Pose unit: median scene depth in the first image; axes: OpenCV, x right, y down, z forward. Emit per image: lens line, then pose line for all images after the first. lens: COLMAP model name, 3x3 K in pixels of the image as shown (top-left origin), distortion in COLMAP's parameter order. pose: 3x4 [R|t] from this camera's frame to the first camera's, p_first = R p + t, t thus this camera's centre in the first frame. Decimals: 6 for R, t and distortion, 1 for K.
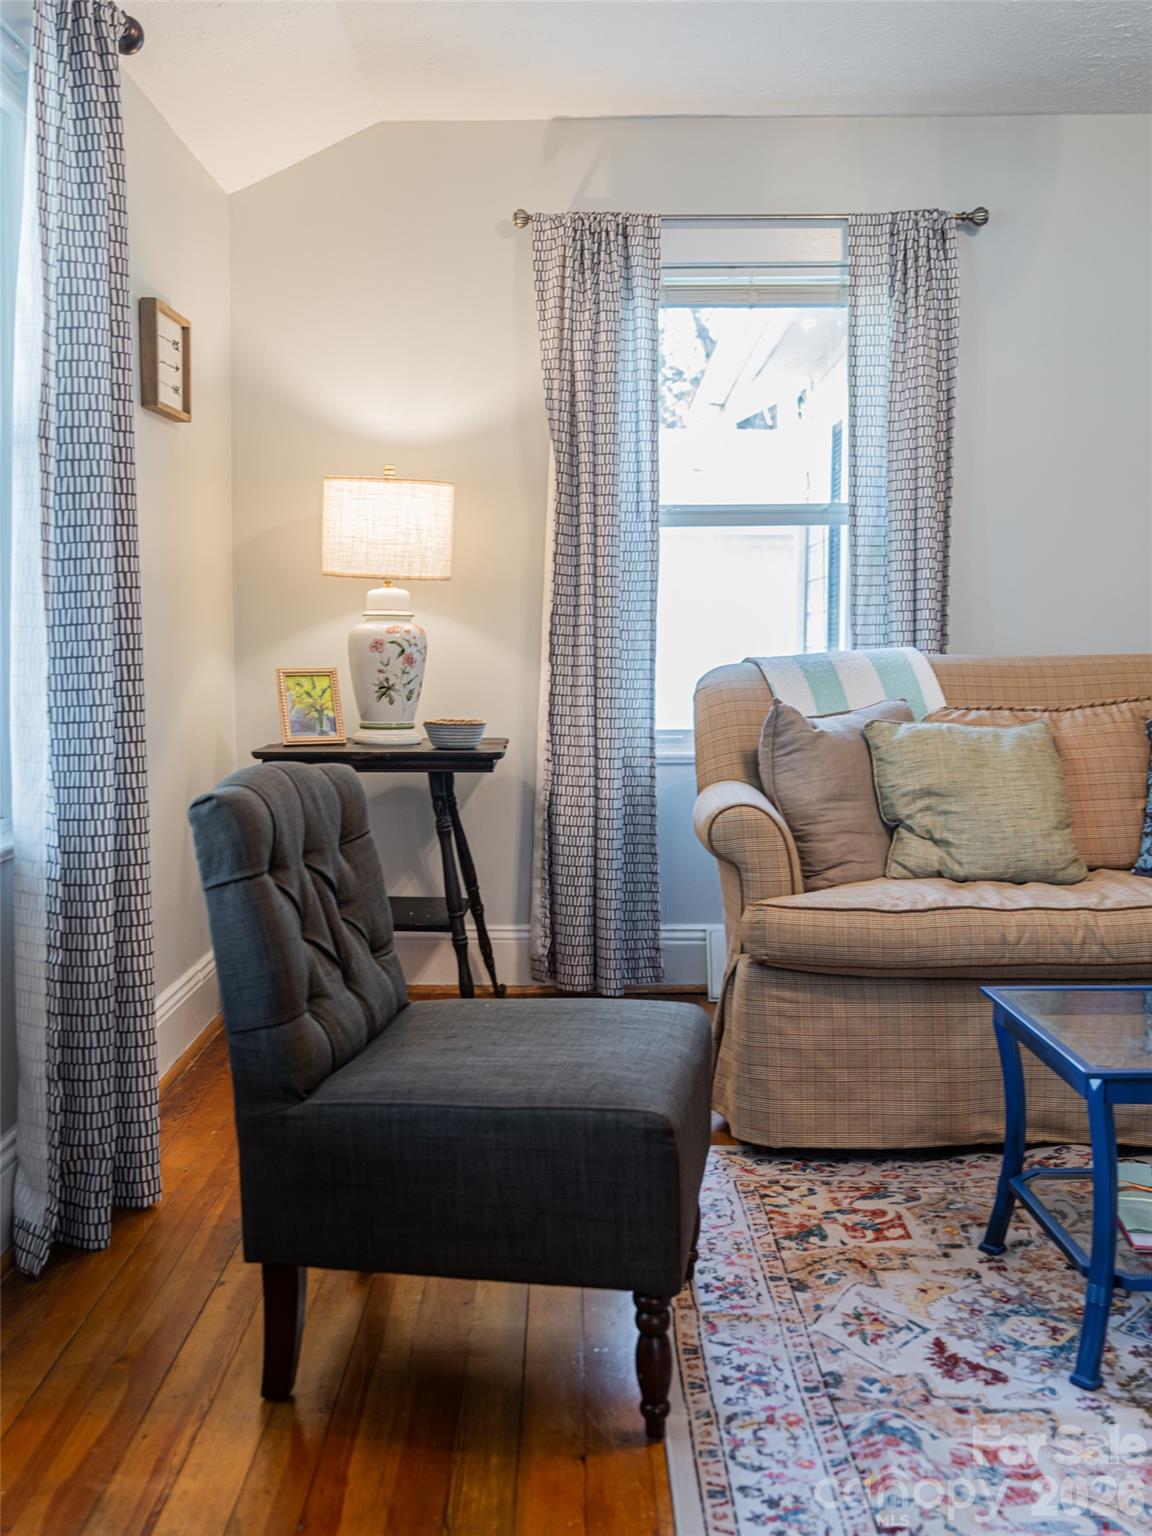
lens RADIAL K [[1522.2, 0, 550.8], [0, 1522.2, 716.7], [0, 0, 1]] dist [-0.004105, -0.006317]
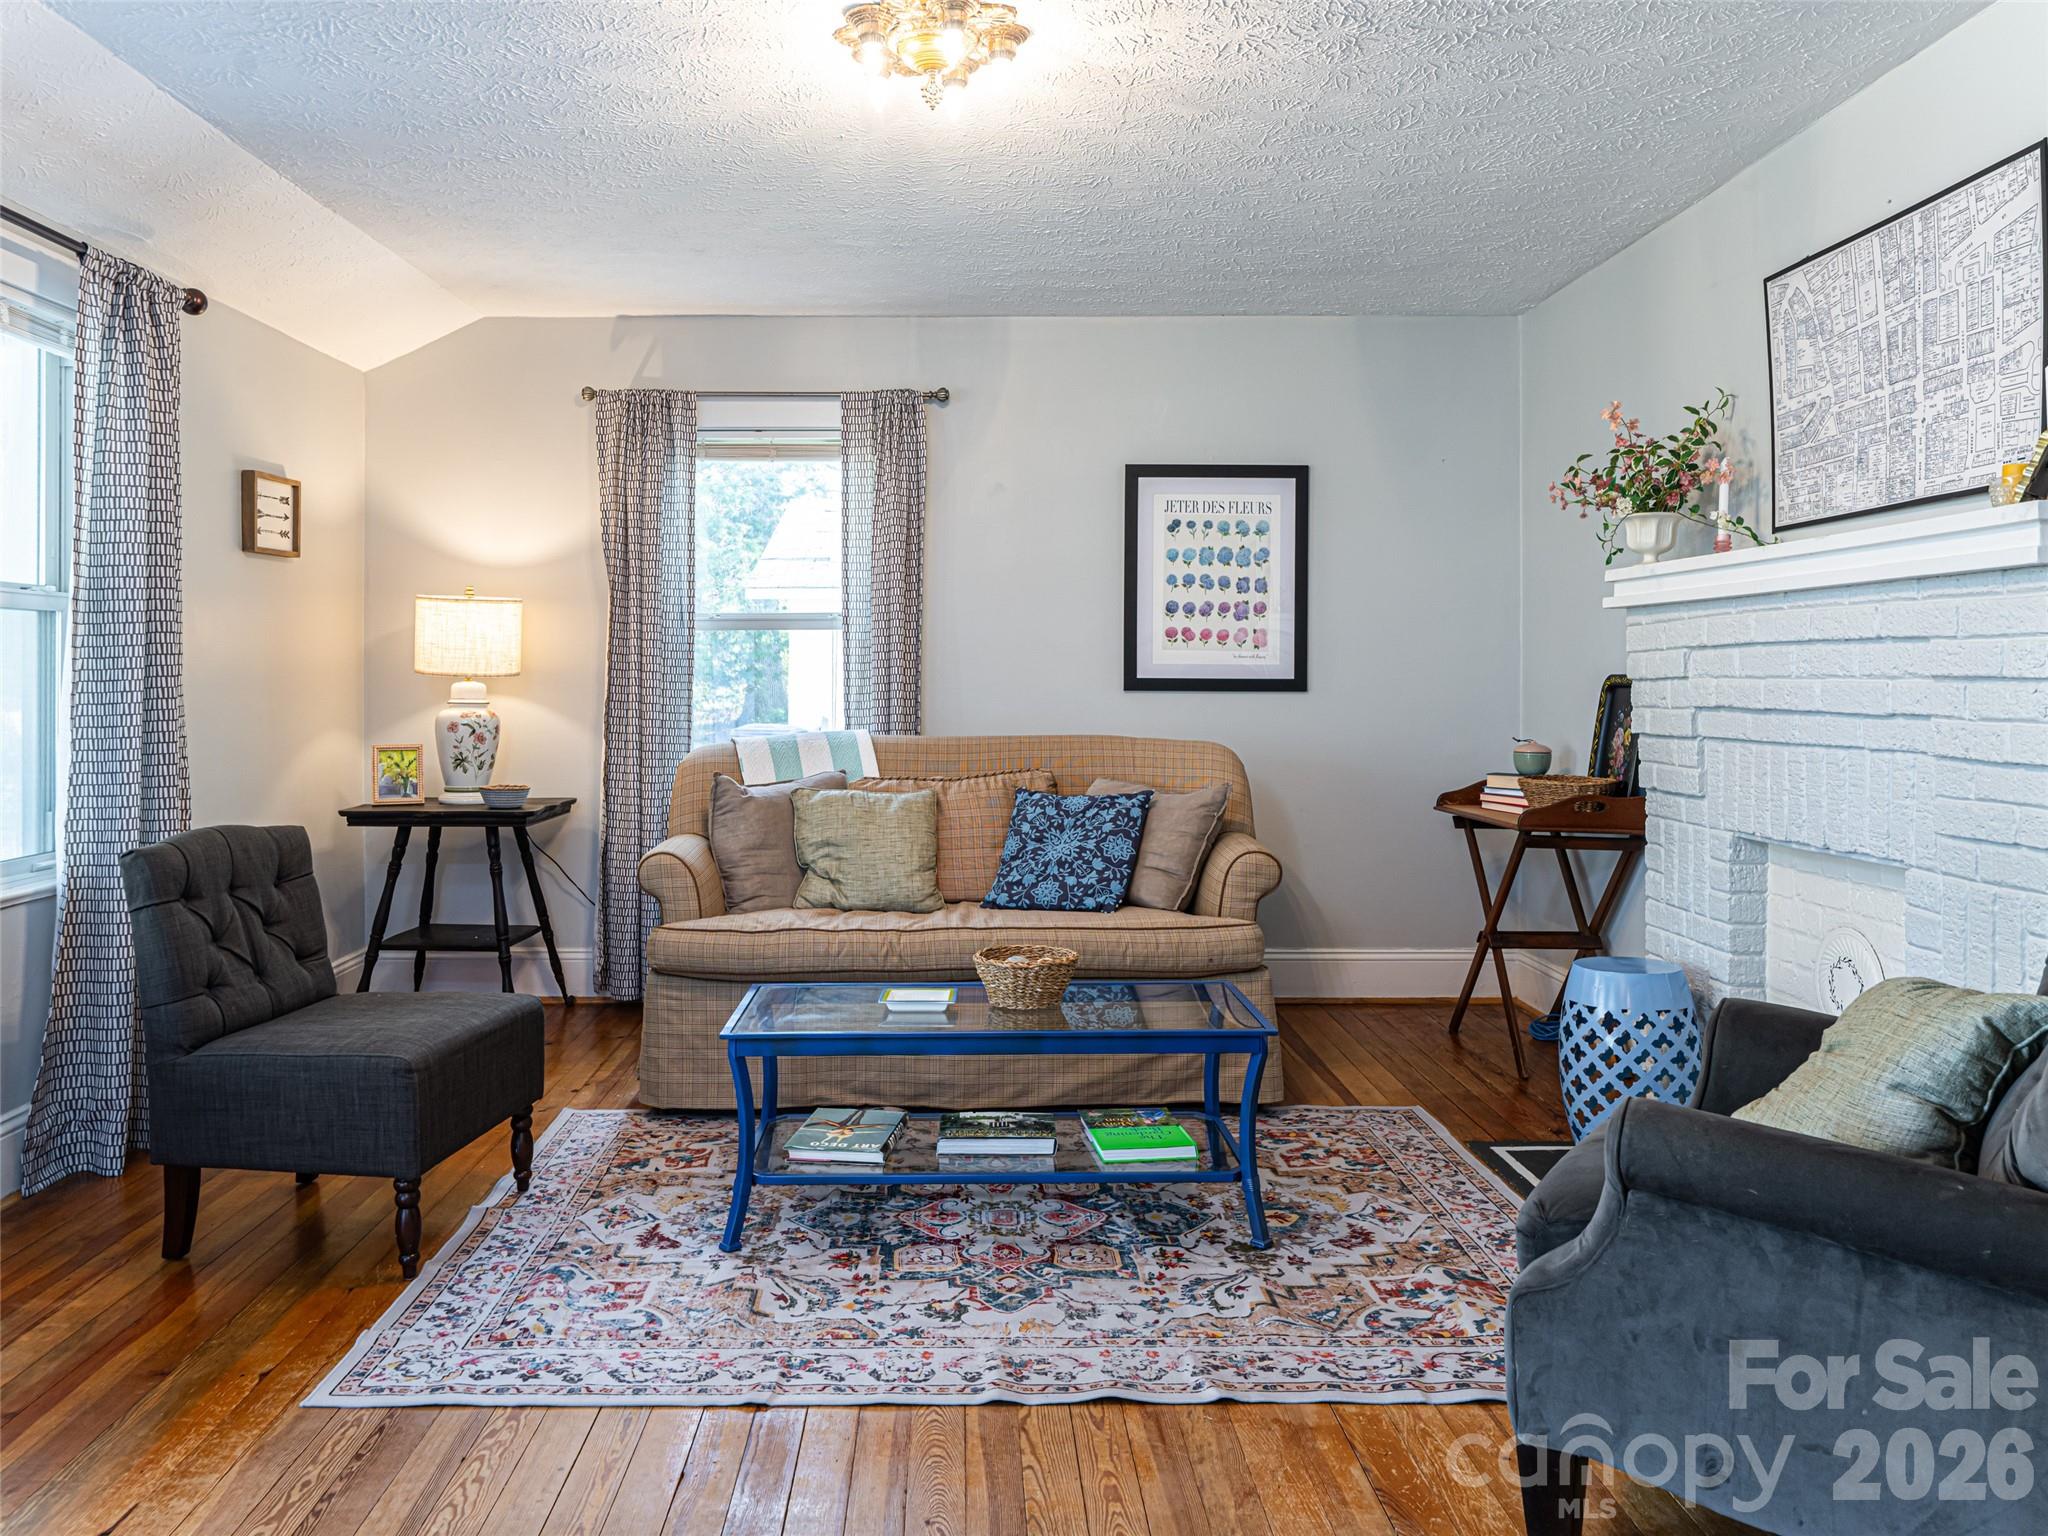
lens RADIAL K [[1478.6, 0, 970.3], [0, 1478.6, 670.3], [0, 0, 1]] dist [-0.002167, 0.001935]
pose [[0.999856, 0.002417, 0.016795, 0.349807], [-0.001409, 0.998210, -0.059788, -0.023871], [-0.016909, 0.059756, 0.998070, -0.297032]]
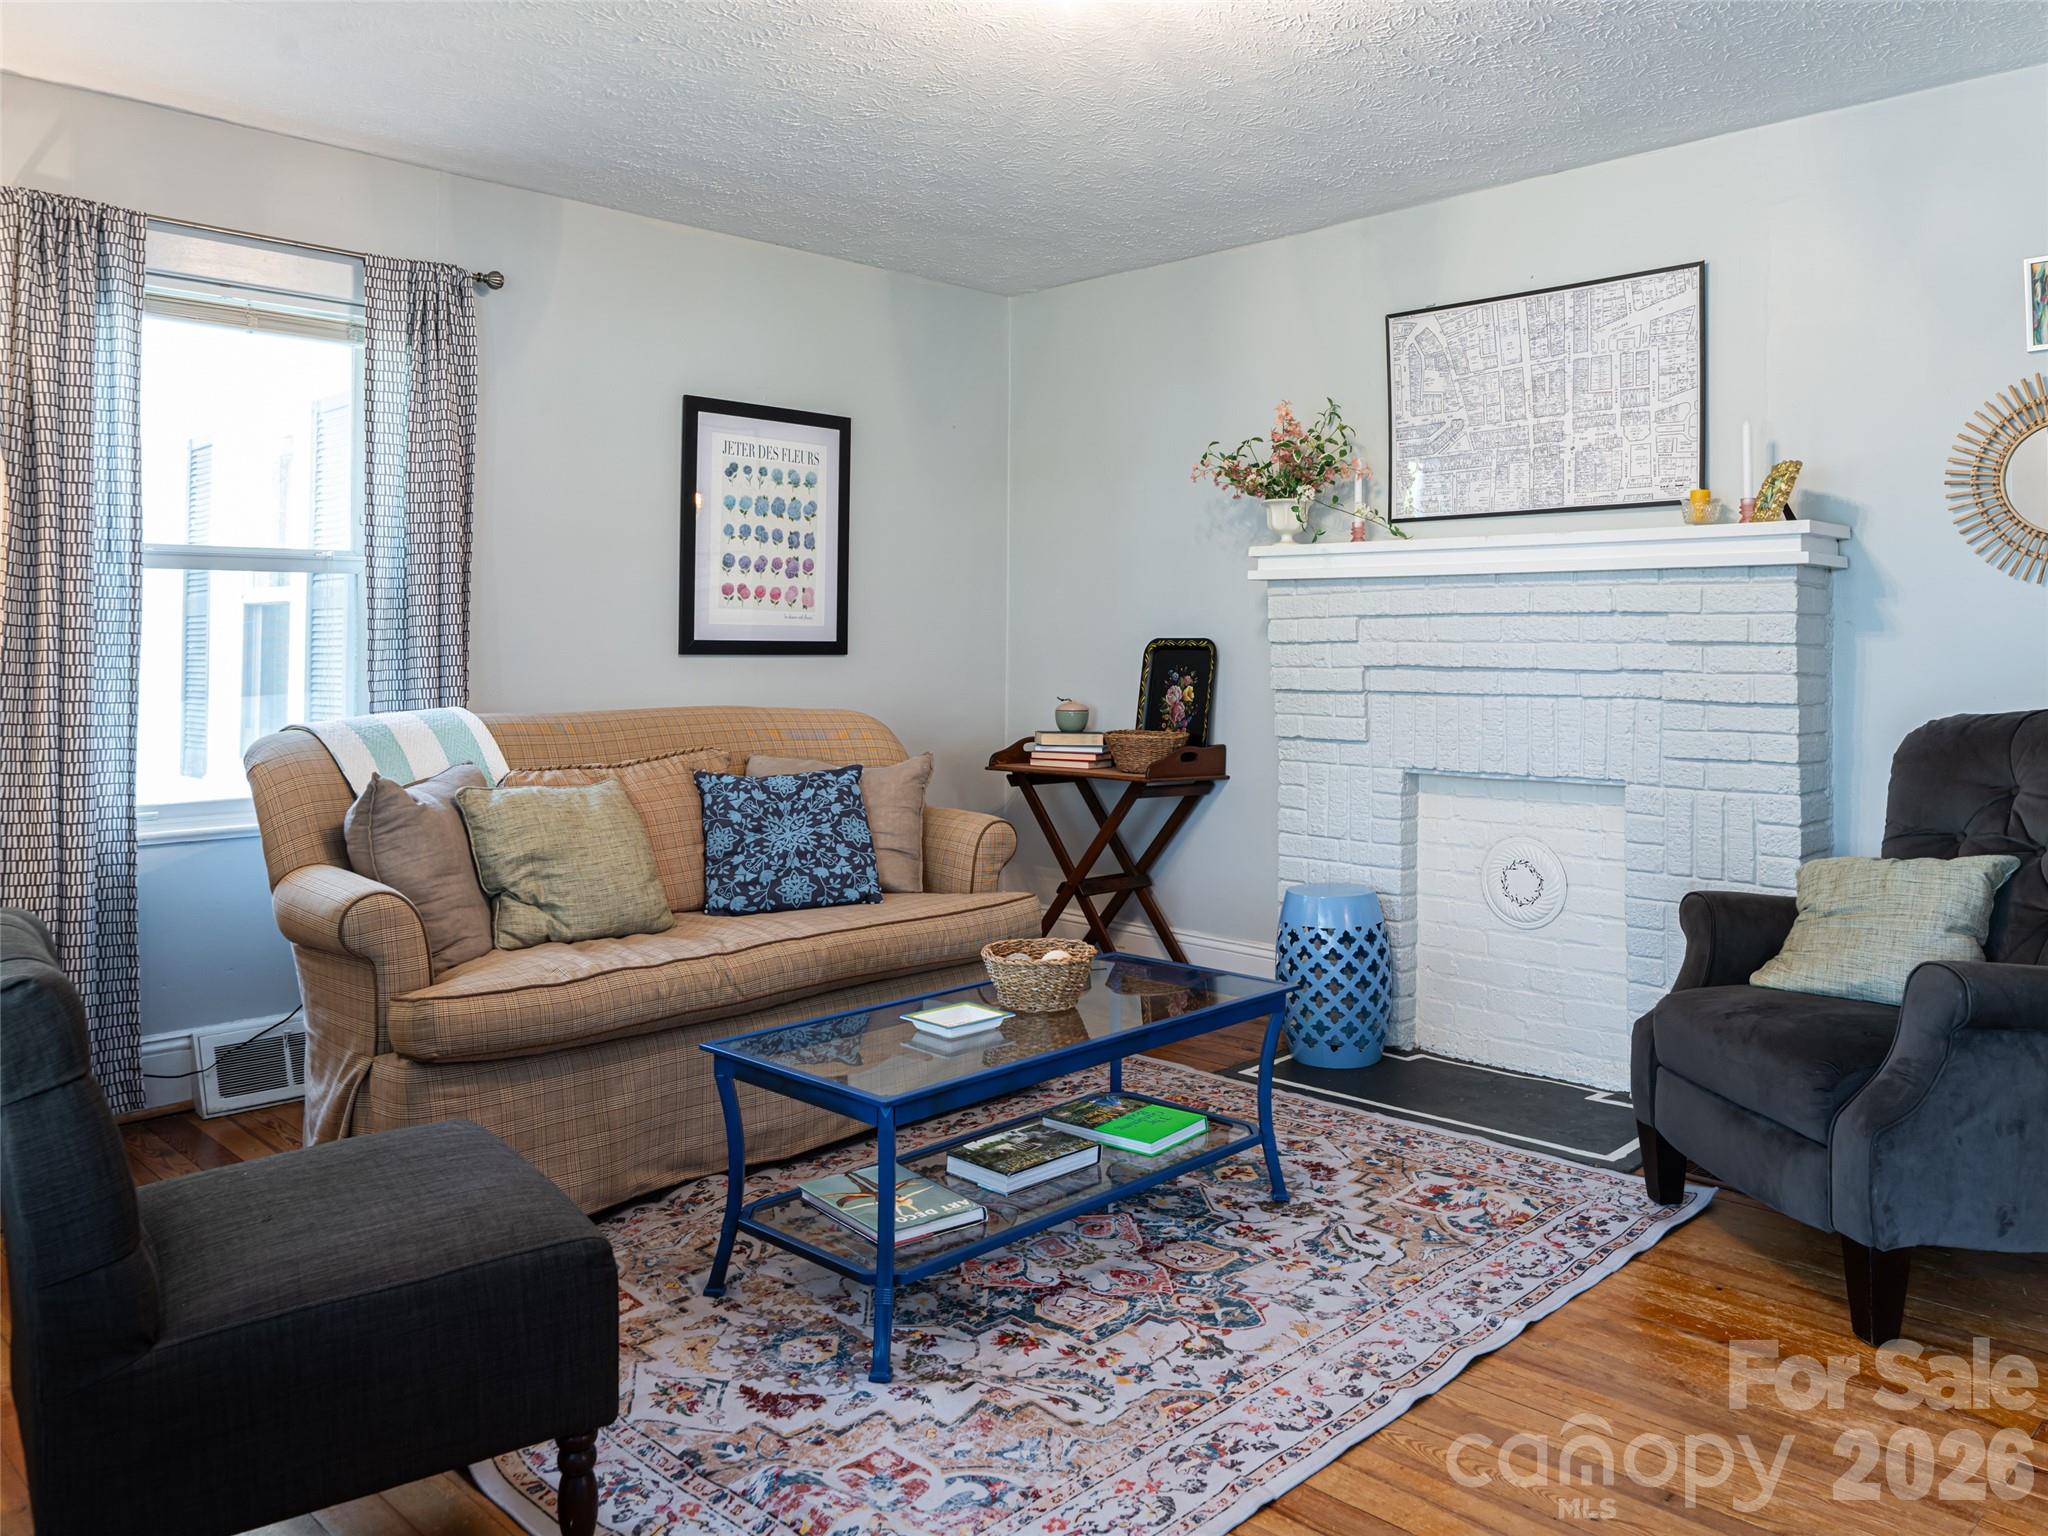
lens RADIAL K [[1537.2, 0, 1031.8], [0, 1537.2, 624.0], [0, 0, 1]] dist [-0.001793, 0.001834]
pose [[0.691810, 0.012220, 0.721976, -0.257542], [0.034985, 0.998115, -0.050417, -0.041499], [-0.721231, 0.060137, 0.690079, 0.051922]]
